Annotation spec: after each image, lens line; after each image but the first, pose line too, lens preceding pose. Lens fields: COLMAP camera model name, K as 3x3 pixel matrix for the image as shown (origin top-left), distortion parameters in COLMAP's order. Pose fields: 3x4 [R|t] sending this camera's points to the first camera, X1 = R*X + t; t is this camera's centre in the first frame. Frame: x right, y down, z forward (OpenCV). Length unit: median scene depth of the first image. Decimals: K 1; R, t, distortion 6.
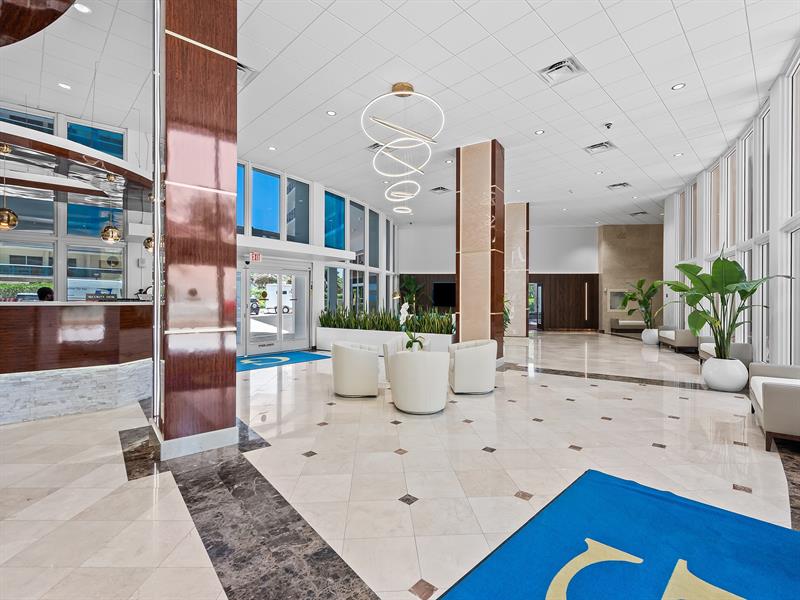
lens RADIAL K [[378.8, 0, 402.5], [0, 378.8, 299.5], [0, 0, 1]] dist [0.004432, 0.000117]
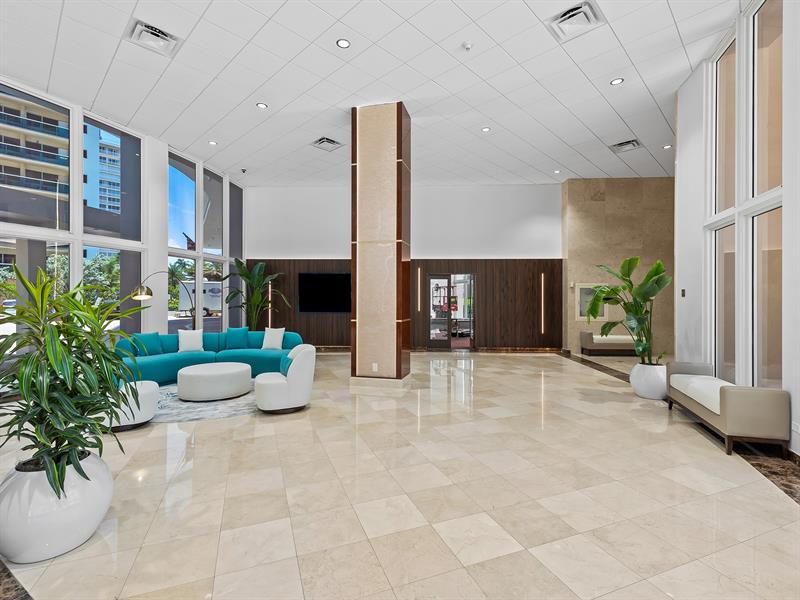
lens RADIAL K [[378.8, 0, 402.5], [0, 378.8, 299.5], [0, 0, 1]] dist [0.004432, 0.000117]
pose [[0.999808, 0.000564, 0.019608, 0.255549], [-0.000566, 1.000000, 0.000098, -0.001702], [-0.019608, -0.000109, 0.999808, 0.403609]]
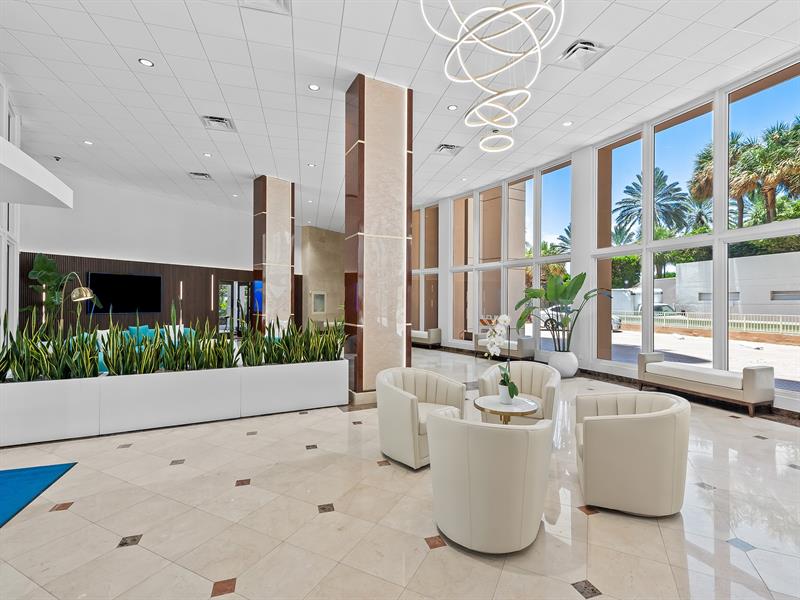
lens RADIAL K [[378.8, 0, 402.5], [0, 378.8, 299.5], [0, 0, 1]] dist [0.004432, 0.000117]
pose [[0.512411, 0.008458, 0.858699, -0.188838], [-0.008962, 0.999950, -0.004502, -0.004070], [-0.858694, -0.005389, 0.512461, 0.299650]]
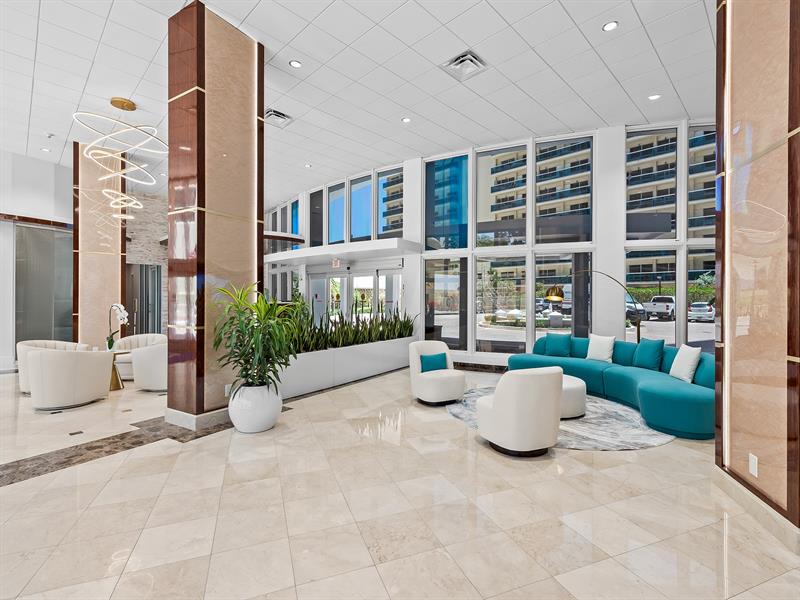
lens RADIAL K [[378.8, 0, 402.5], [0, 378.8, 299.5], [0, 0, 1]] dist [0.004432, 0.000117]
pose [[-0.003088, -0.016601, -0.999857, 0.394265], [-0.000345, 0.999862, -0.016600, 0.004143], [0.999995, 0.000294, -0.003093, 0.651750]]
